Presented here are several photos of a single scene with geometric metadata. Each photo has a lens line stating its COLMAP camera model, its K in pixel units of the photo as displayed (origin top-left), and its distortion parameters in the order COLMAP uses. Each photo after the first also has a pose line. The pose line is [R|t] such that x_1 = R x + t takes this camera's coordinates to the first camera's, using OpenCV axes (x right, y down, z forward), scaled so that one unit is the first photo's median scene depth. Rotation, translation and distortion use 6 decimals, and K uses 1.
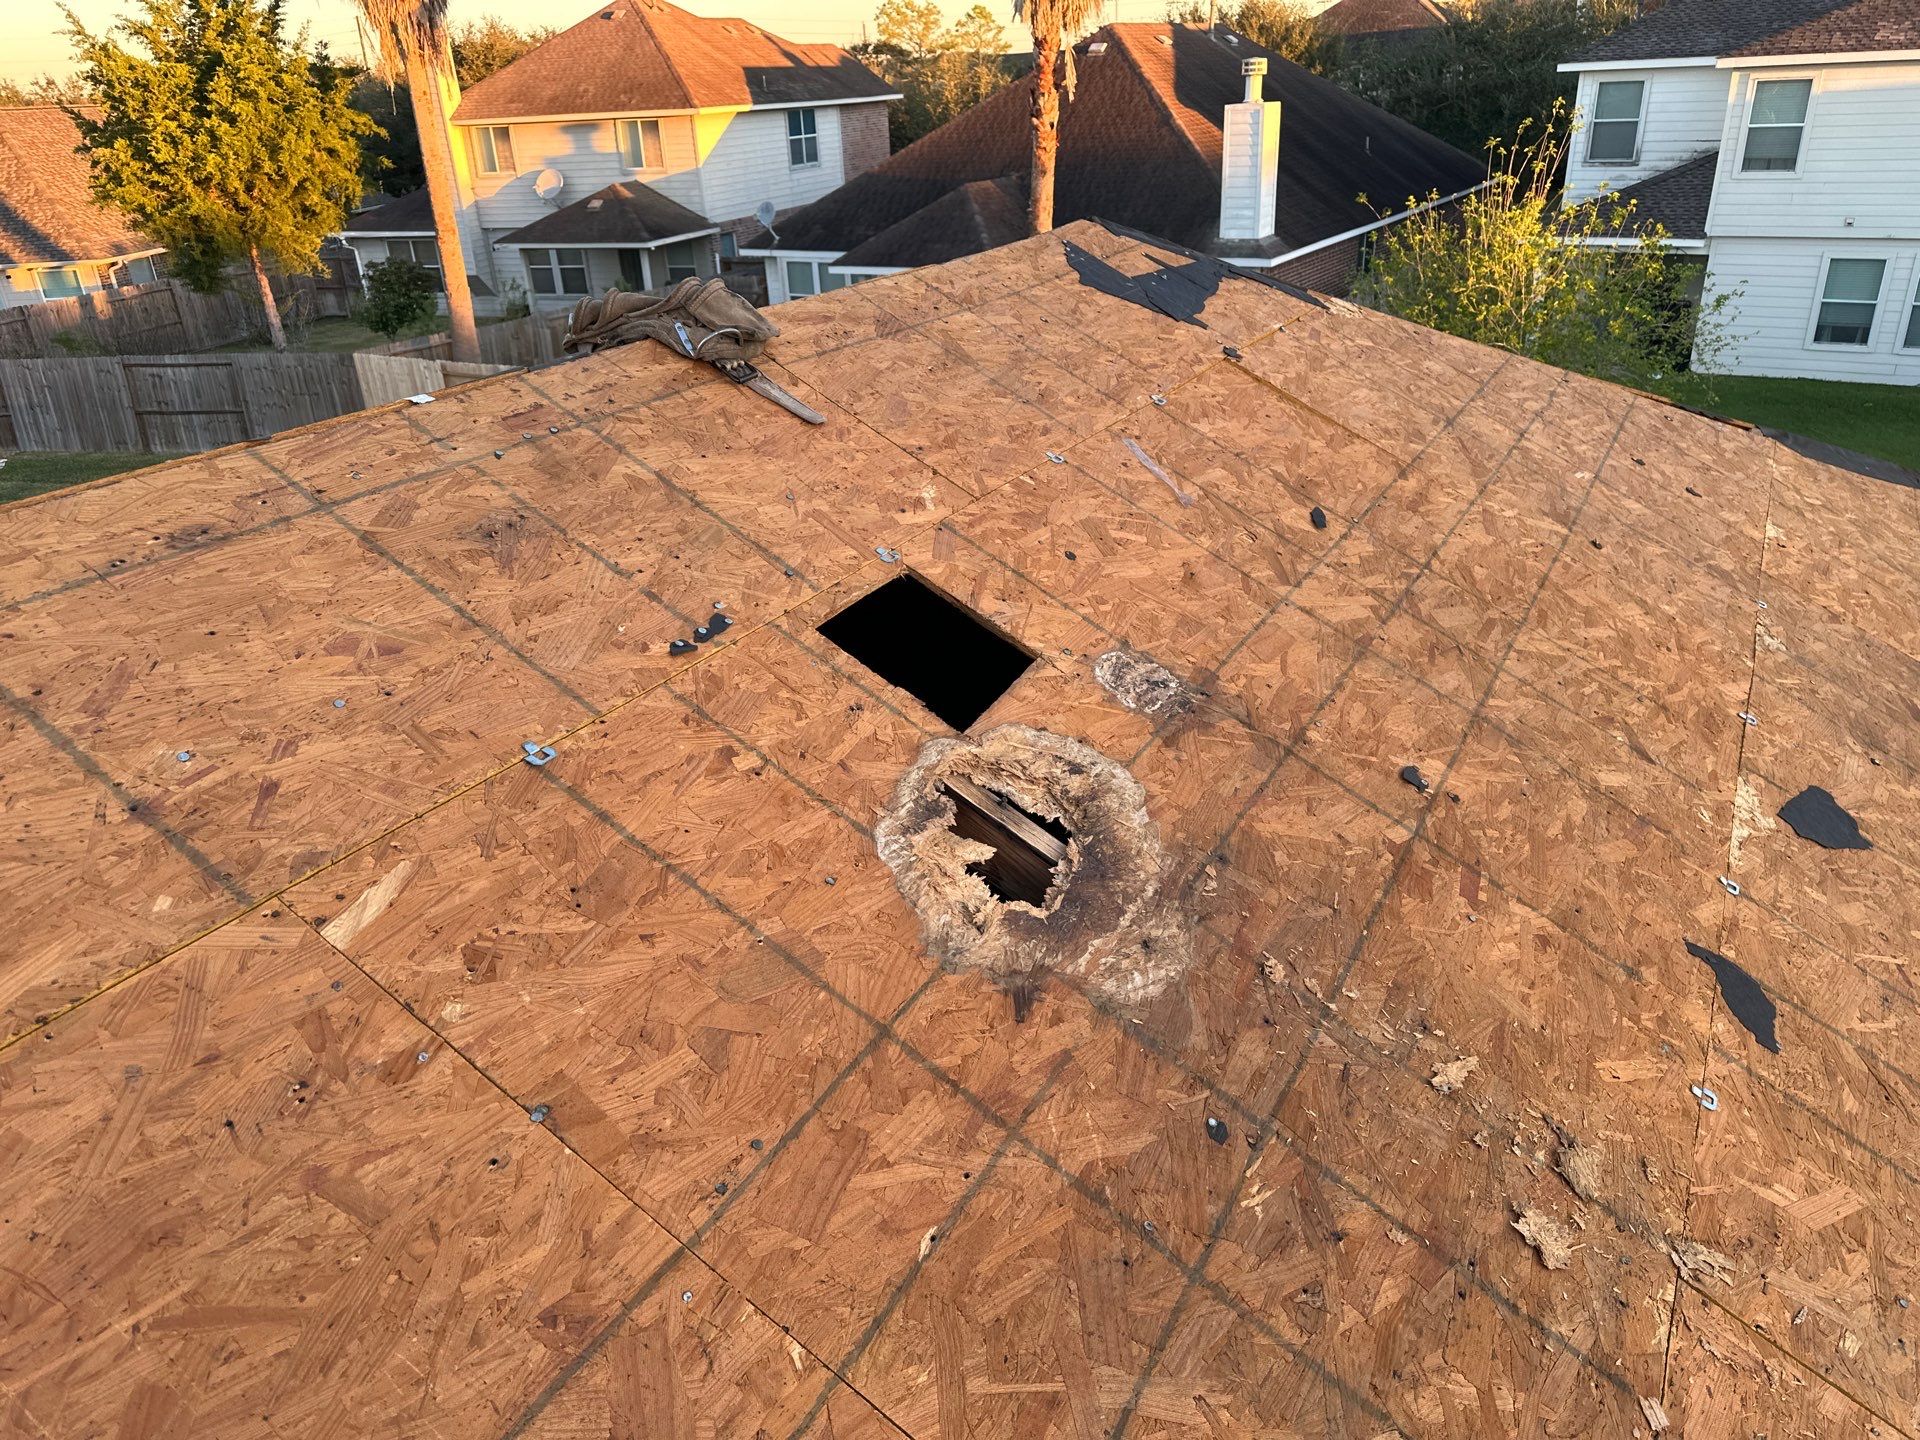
lens RADIAL K [[1347.2, 0, 960.0], [0, 1347.2, 720.0], [0, 0, 1]] dist [0.035467, -0.044630]
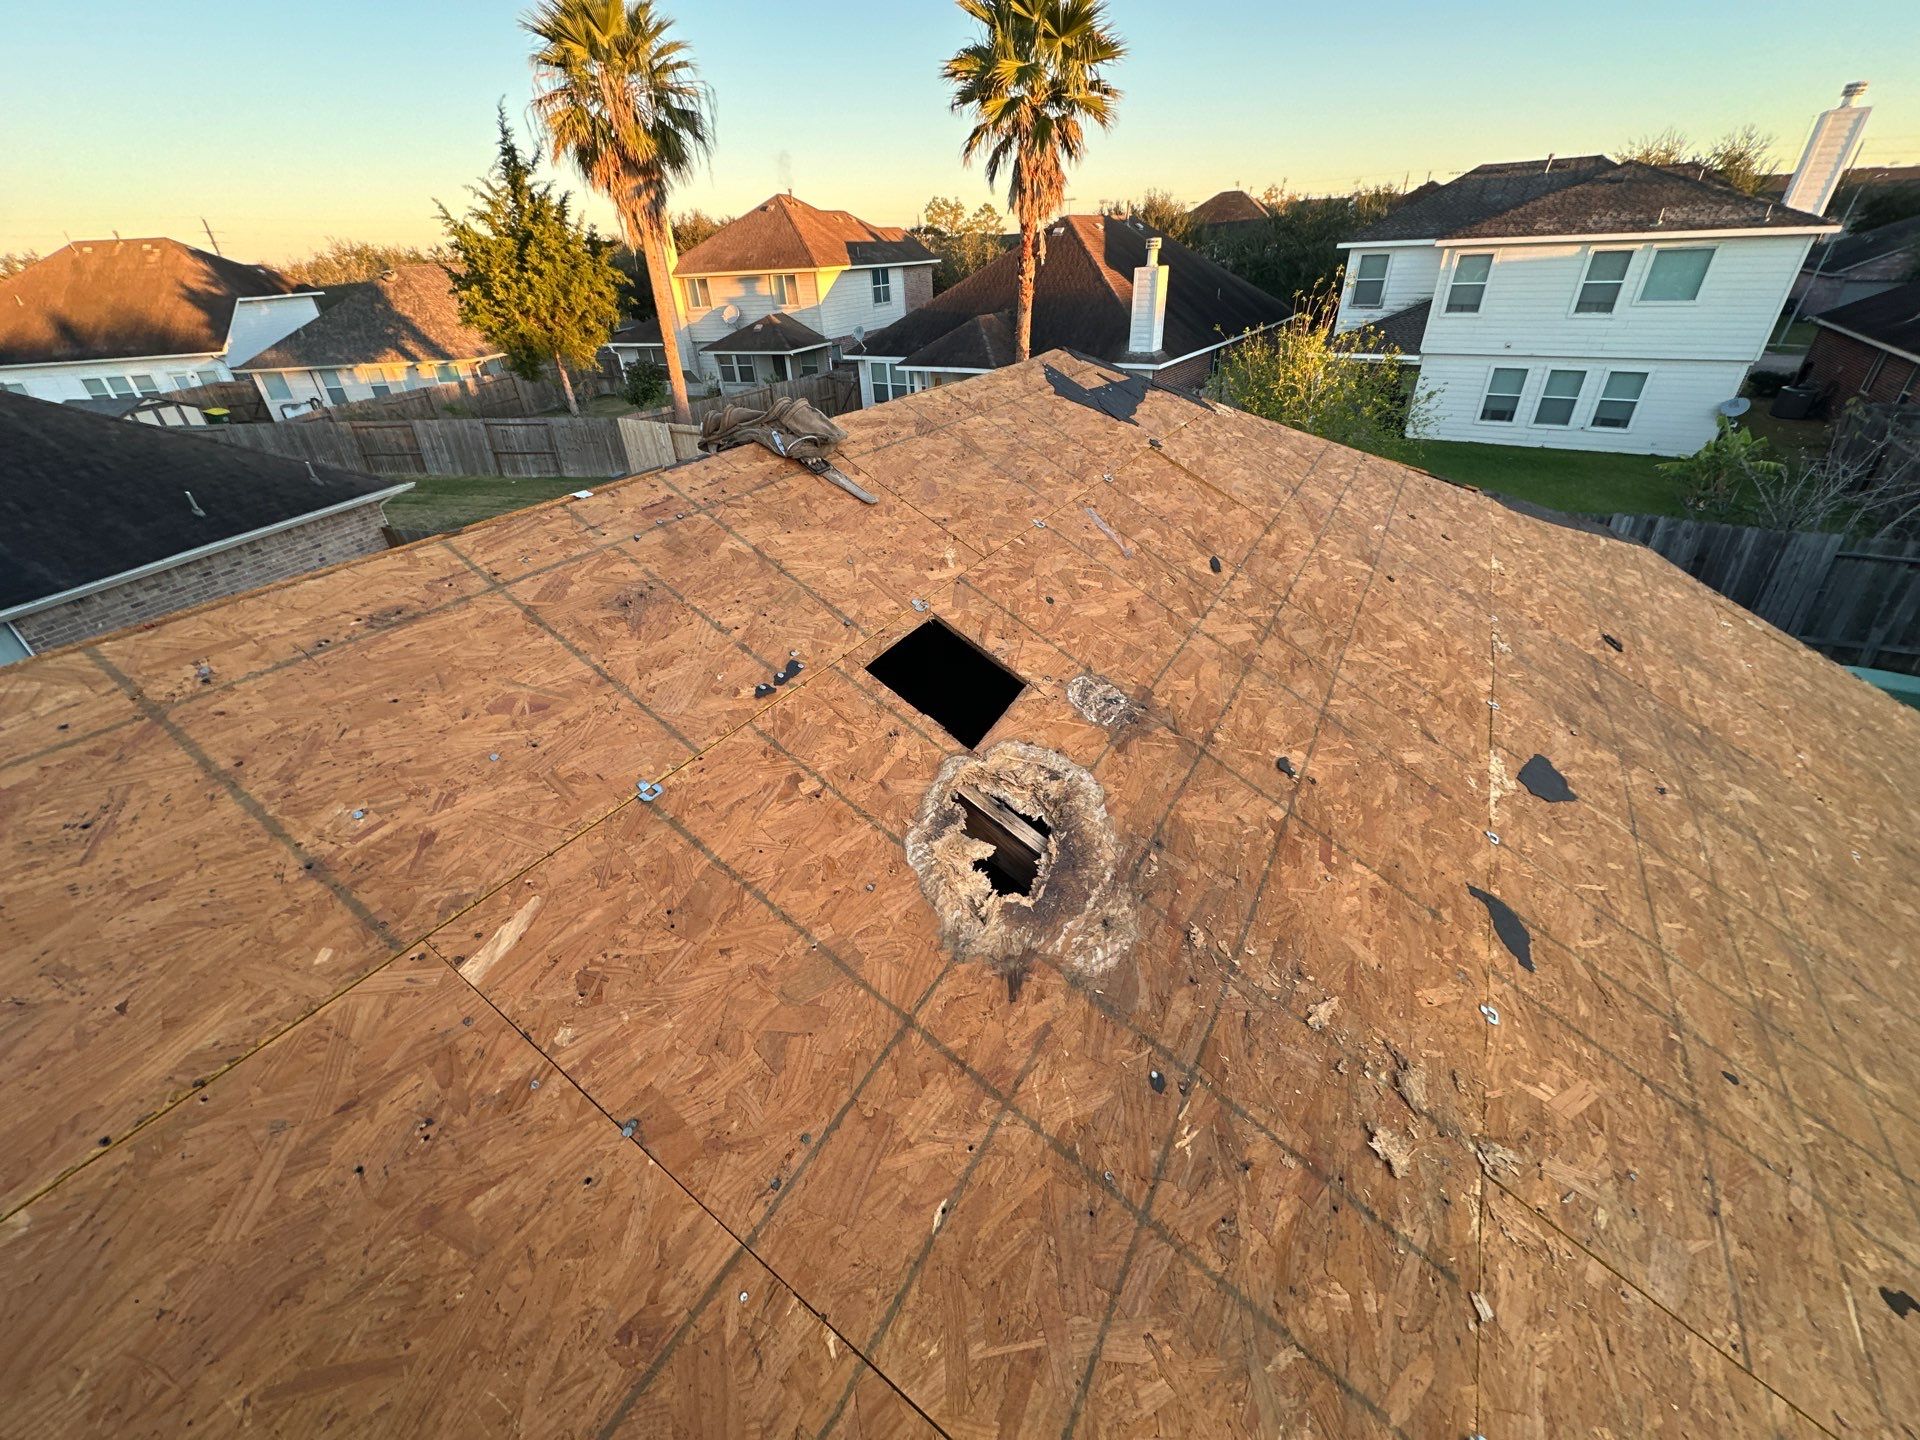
lens RADIAL K [[762.0, 0, 960.0], [0, 762.0, 720.0], [0, 0, 1]] dist [-0.003233, 0.000046]
pose [[0.999841, 0.013547, -0.011558, -0.001841], [-0.012176, 0.993696, 0.111446, -0.113630], [0.012995, -0.111287, 0.993703, 0.239350]]
